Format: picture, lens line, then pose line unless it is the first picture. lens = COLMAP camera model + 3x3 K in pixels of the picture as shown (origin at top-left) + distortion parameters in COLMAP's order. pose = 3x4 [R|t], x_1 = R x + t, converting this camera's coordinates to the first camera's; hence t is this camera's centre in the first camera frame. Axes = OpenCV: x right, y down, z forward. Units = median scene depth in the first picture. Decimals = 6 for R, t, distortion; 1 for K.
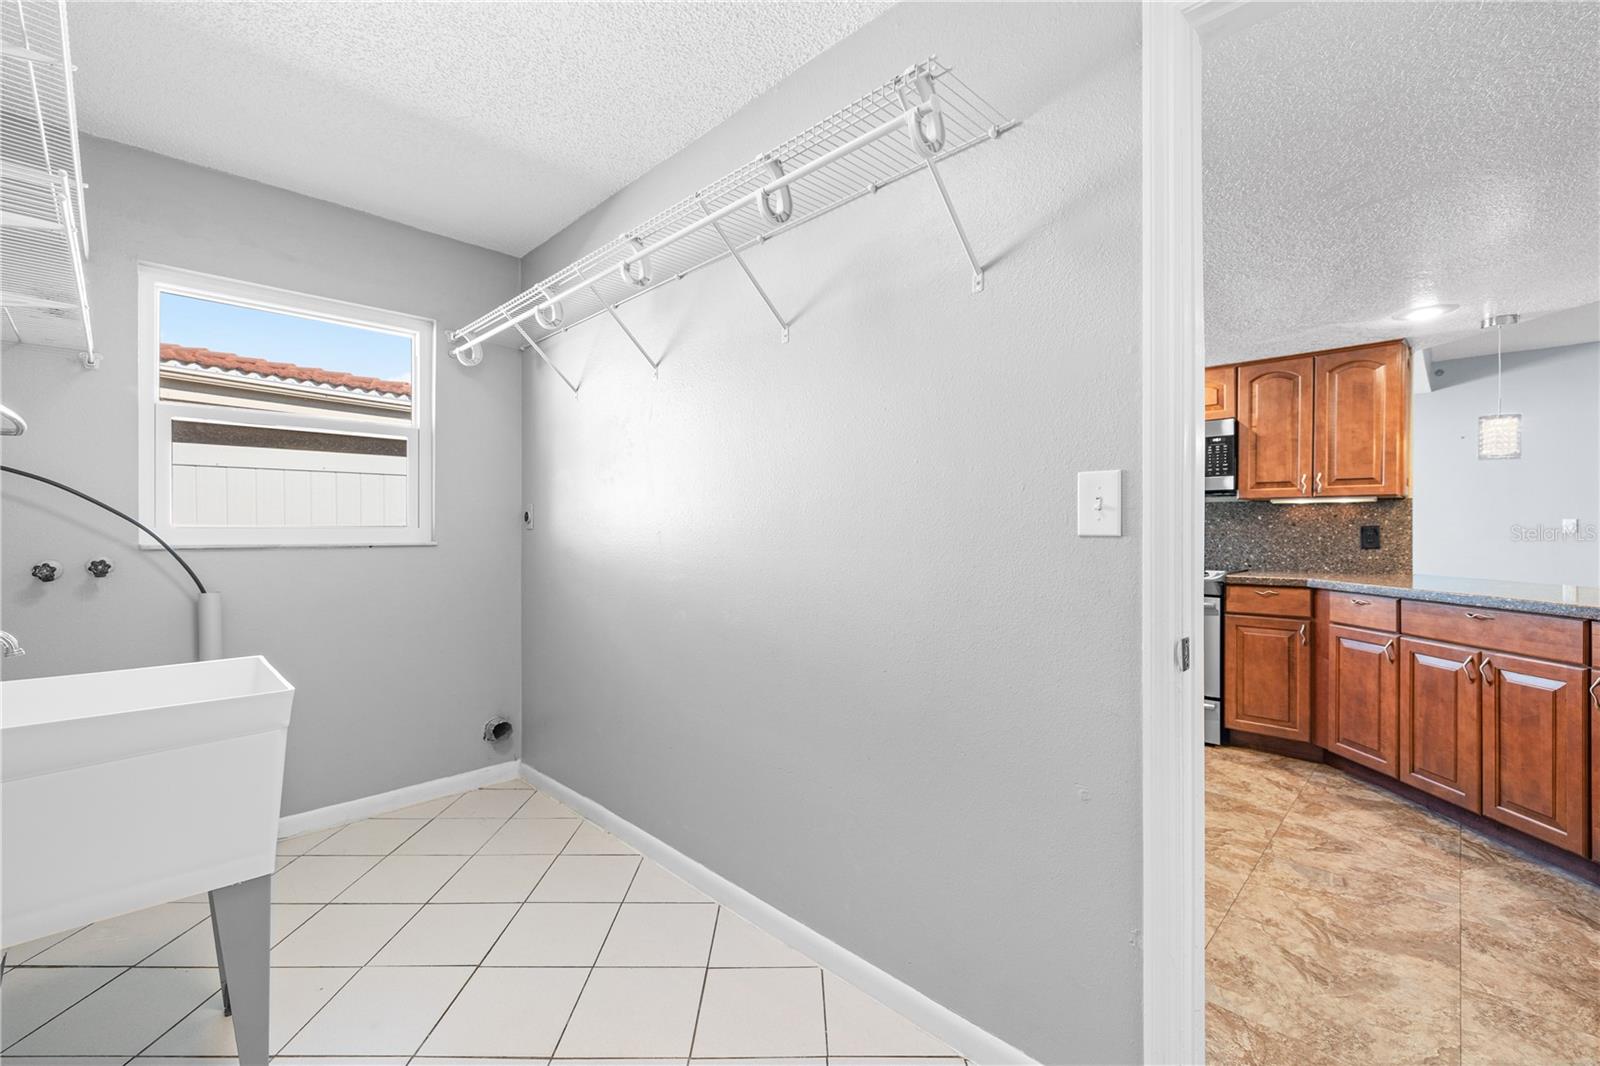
lens RADIAL K [[667.9, 0, 793.5], [0, 667.9, 531.8], [0, 0, 1]] dist [-0.000205, 0.000475]
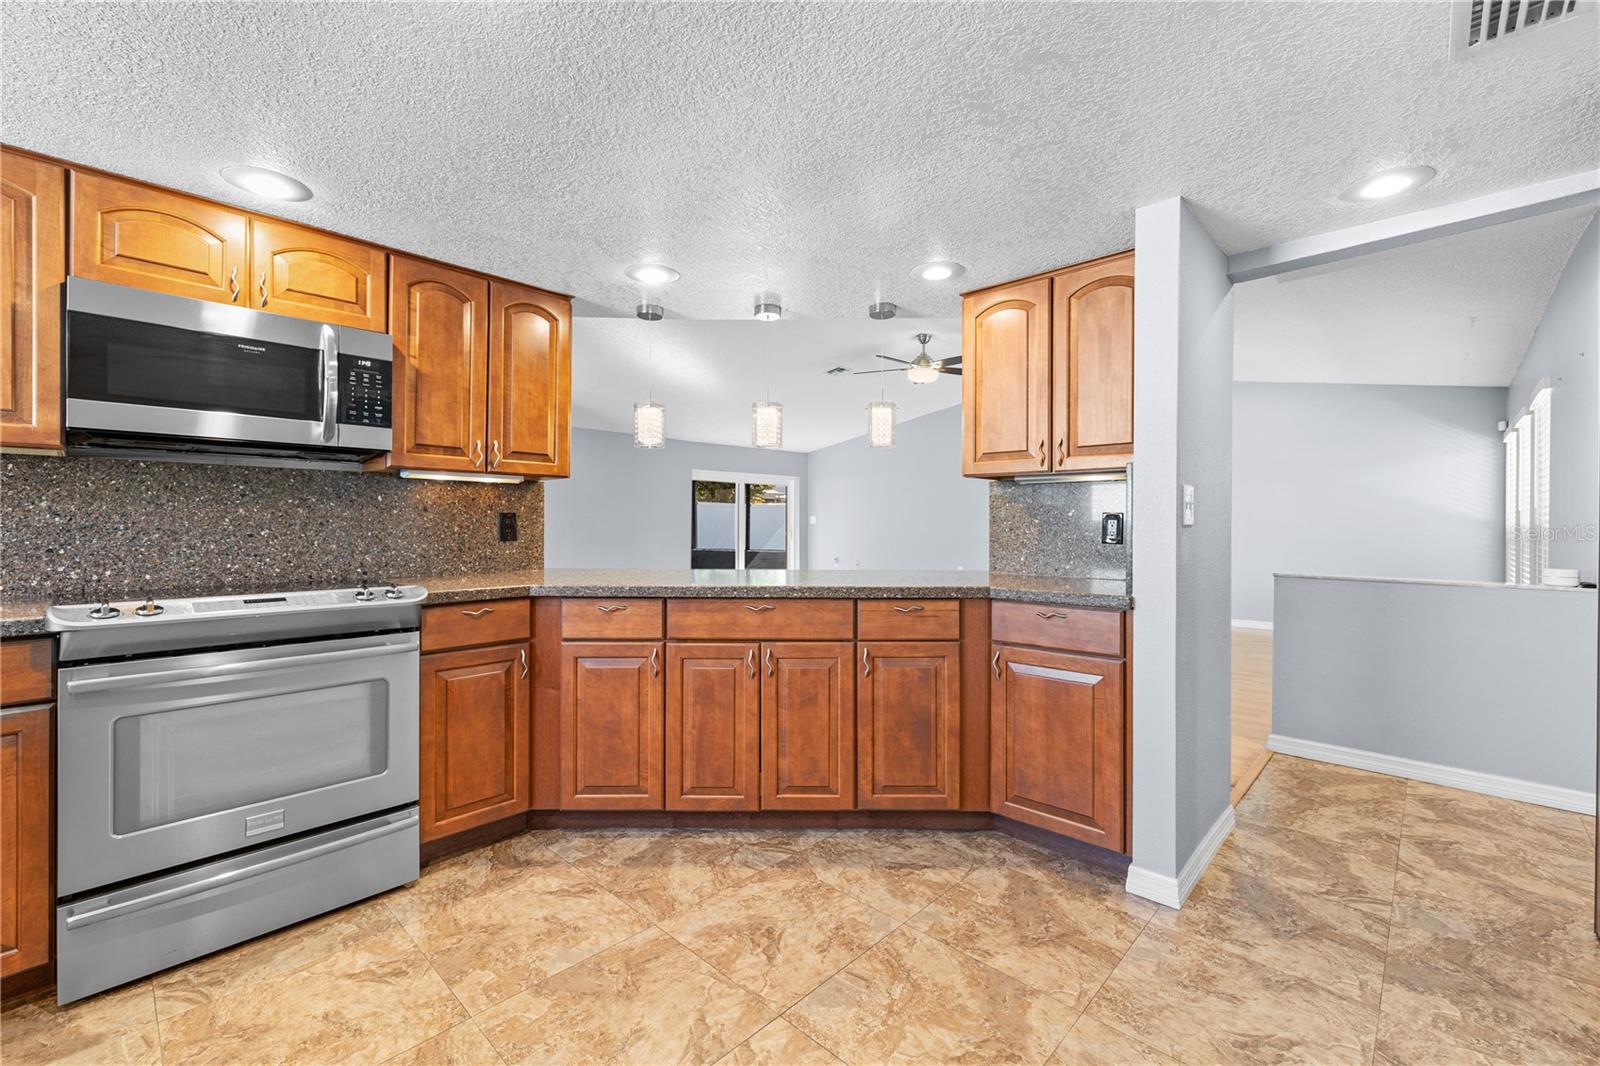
lens RADIAL K [[669.9, 0, 799.1], [0, 669.9, 523.3], [0, 0, 1]] dist [-0.000352, 0.000091]
pose [[-0.022715, -0.001279, 0.999741, 0.038318], [-0.002946, 0.999995, 0.001212, 0.001946], [-0.999738, -0.002918, -0.022719, 0.719411]]
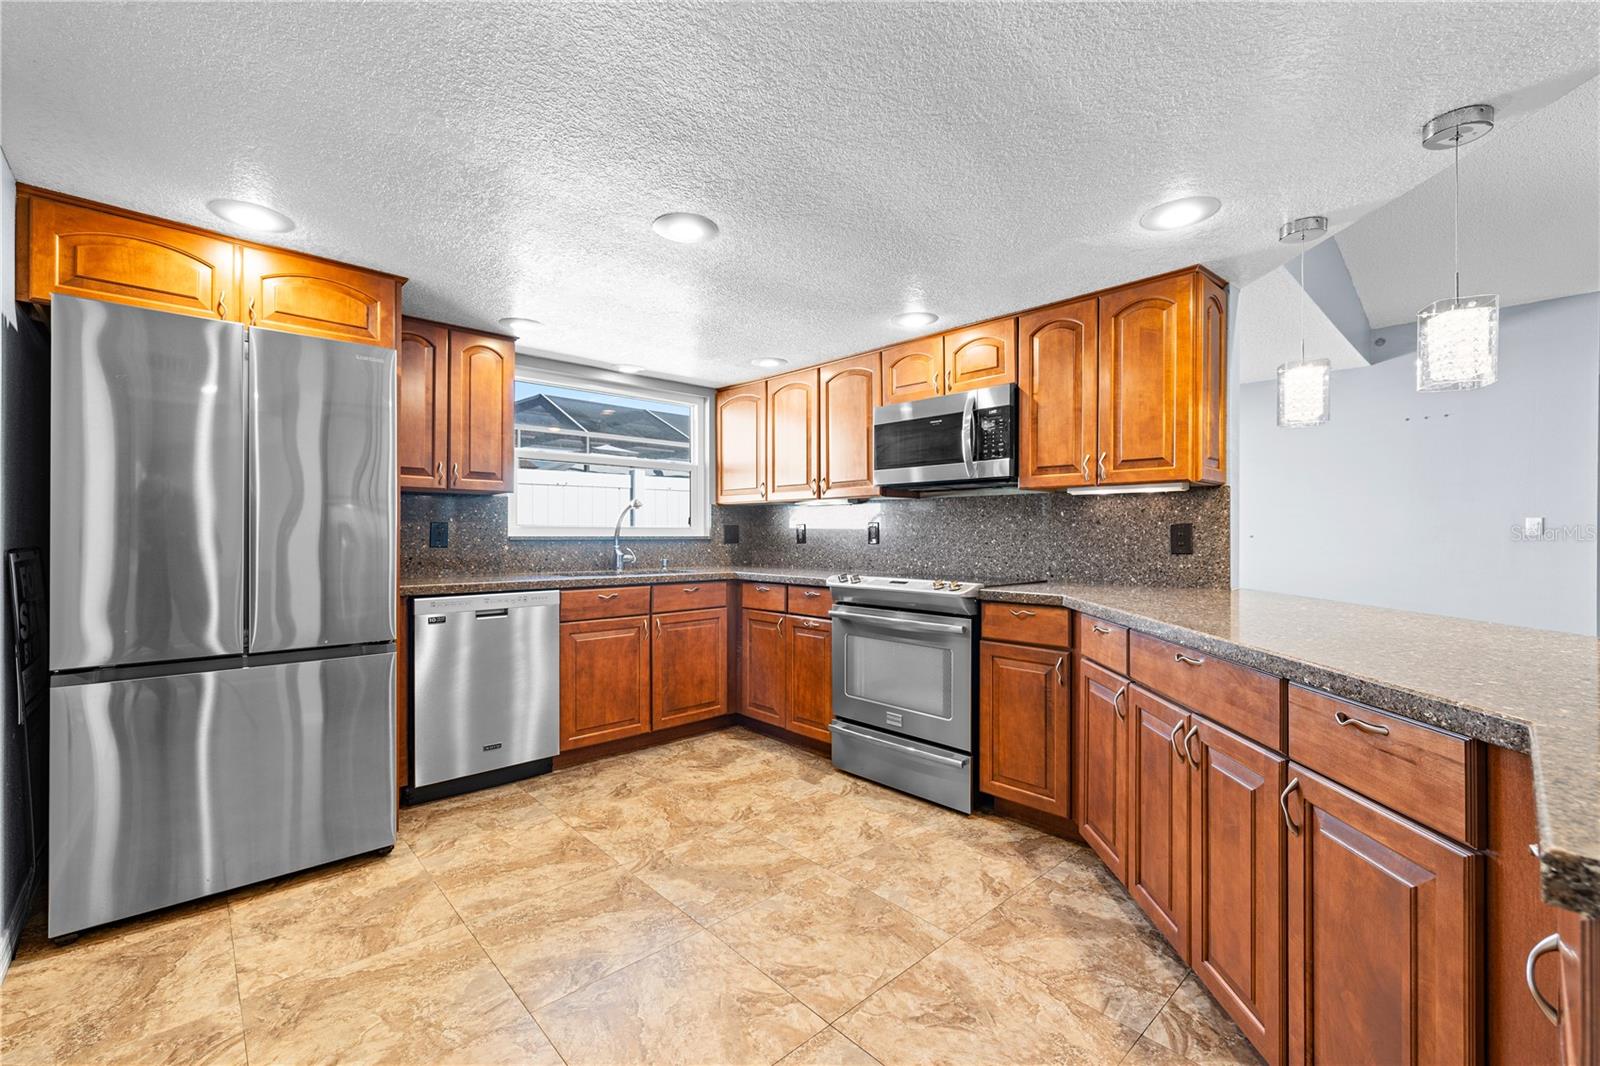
lens RADIAL K [[667.9, 0, 793.5], [0, 667.9, 531.8], [0, 0, 1]] dist [-0.000205, 0.000475]
pose [[0.998958, 0.000834, -0.045642, 0.502693], [-0.001045, 0.999989, -0.004605, 0.004582], [0.045637, 0.004648, 0.998947, 0.251660]]
